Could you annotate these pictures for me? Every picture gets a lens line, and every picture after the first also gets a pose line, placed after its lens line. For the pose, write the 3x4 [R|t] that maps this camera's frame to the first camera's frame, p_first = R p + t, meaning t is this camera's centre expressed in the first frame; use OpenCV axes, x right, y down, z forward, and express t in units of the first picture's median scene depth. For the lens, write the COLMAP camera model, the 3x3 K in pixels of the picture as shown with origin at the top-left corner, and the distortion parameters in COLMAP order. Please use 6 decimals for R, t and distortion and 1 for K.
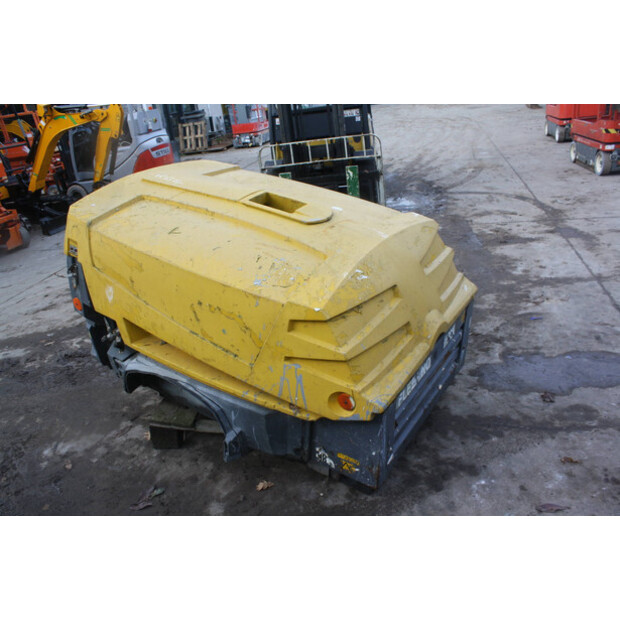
lens RADIAL K [[516.7, 0, 310.0], [0, 516.7, 310.0], [0, 0, 1]] dist [-0.154912, 0.082035]
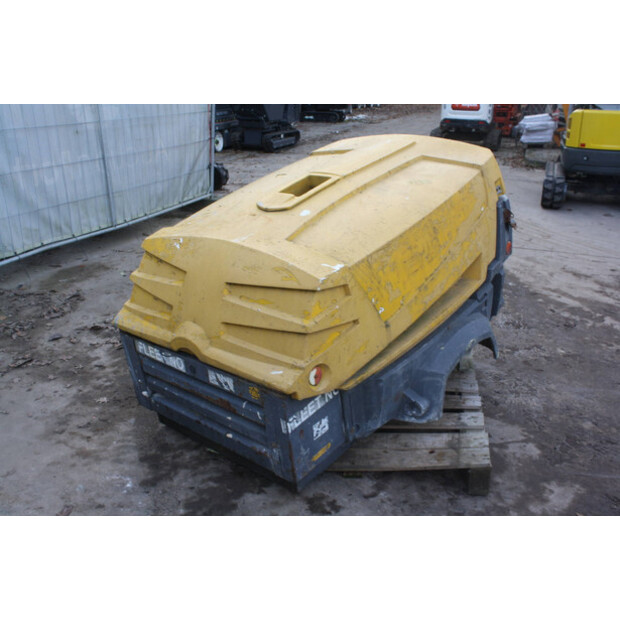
lens RADIAL K [[621.0, 0, 310.0], [0, 621.0, 310.0], [0, 0, 1]] dist [-0.102665, 0.012811]
pose [[-0.100009, 0.470157, -0.876898, 1.045649], [-0.399072, 0.788369, 0.468205, -0.553222], [0.911449, 0.396770, 0.108783, 0.916901]]
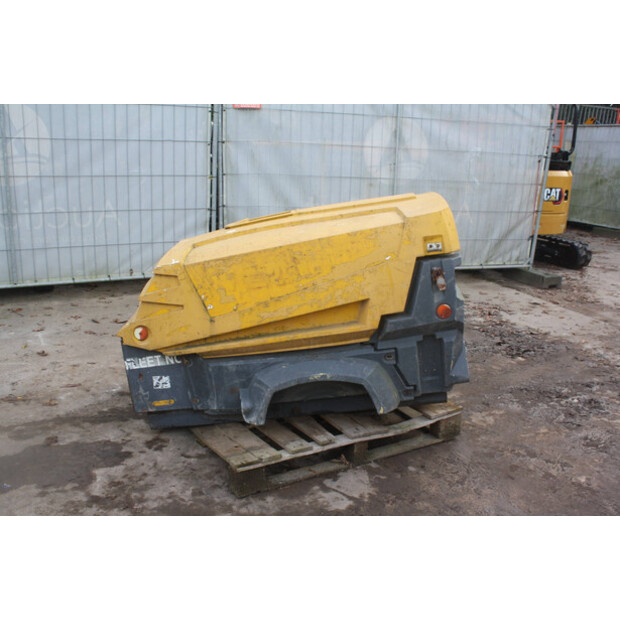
lens RADIAL K [[621.0, 0, 310.0], [0, 621.0, 310.0], [0, 0, 1]] dist [-0.102665, 0.012811]
pose [[-0.825988, 0.236661, -0.511600, 0.644274], [-0.162288, 0.769326, 0.617900, -0.923975], [0.539820, 0.593404, -0.597047, 1.964493]]
